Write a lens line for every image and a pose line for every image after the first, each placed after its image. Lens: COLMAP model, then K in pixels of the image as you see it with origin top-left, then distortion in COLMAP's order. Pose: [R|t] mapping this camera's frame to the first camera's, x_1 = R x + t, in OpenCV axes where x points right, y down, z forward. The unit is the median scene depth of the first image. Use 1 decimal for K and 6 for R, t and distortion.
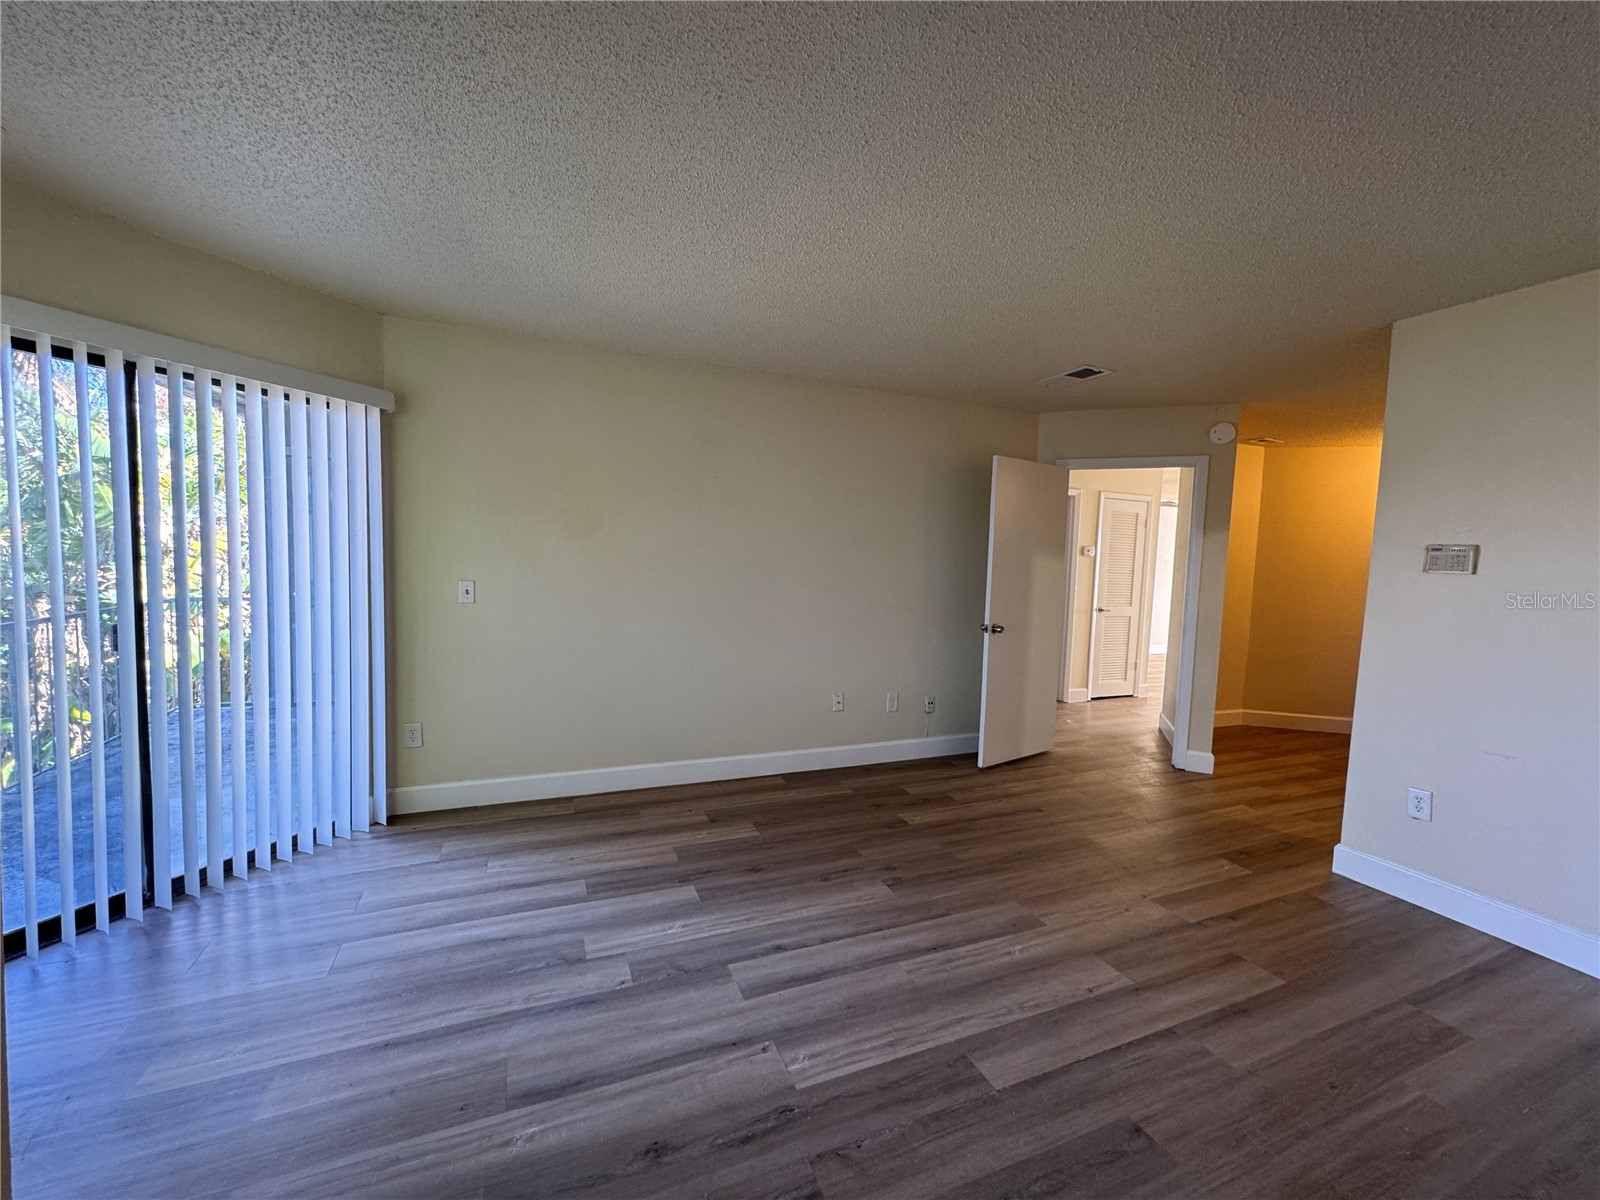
lens RADIAL K [[638.9, 0, 797.8], [0, 638.9, 601.5], [0, 0, 1]] dist [-0.002841, 0.000071]
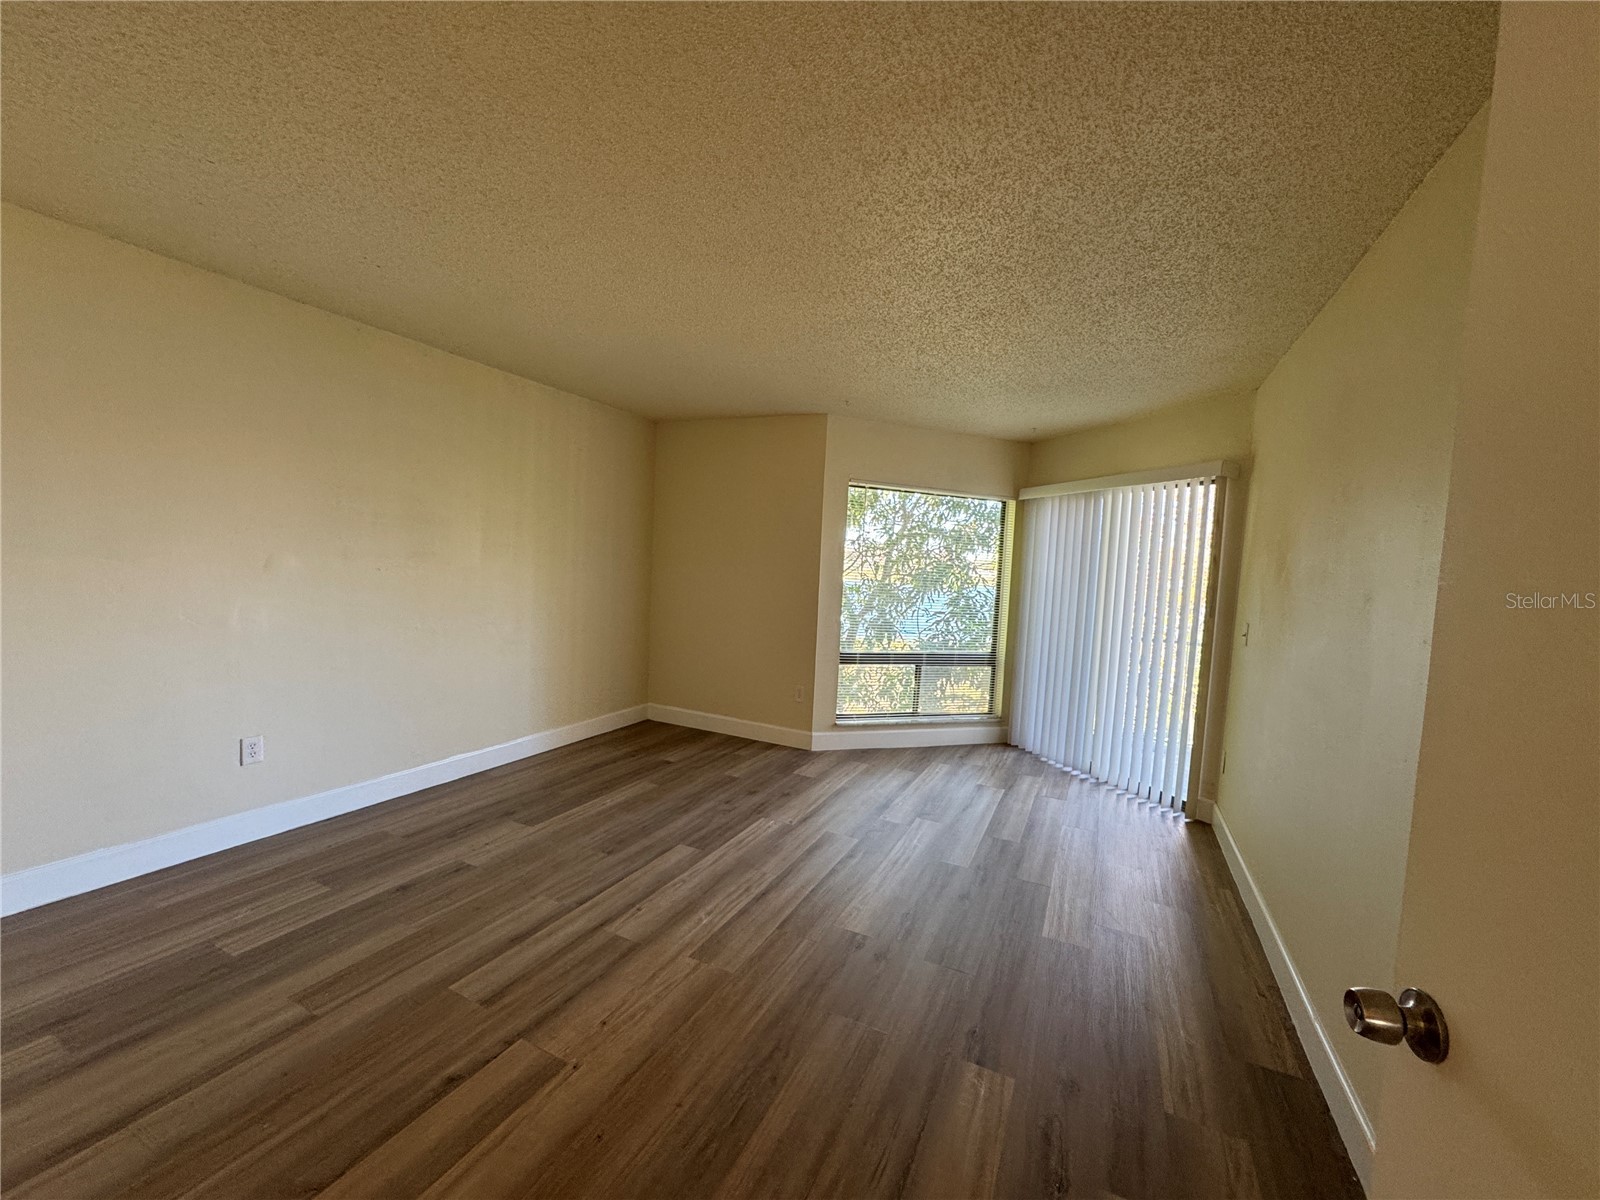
lens RADIAL K [[638.9, 0, 797.8], [0, 638.9, 601.5], [0, 0, 1]] dist [-0.002841, 0.000071]
pose [[-0.745650, -0.027652, -0.665763, 0.976251], [-0.121738, 0.987976, 0.095311, -0.109836], [0.655122, 0.152117, -0.740051, 1.852347]]
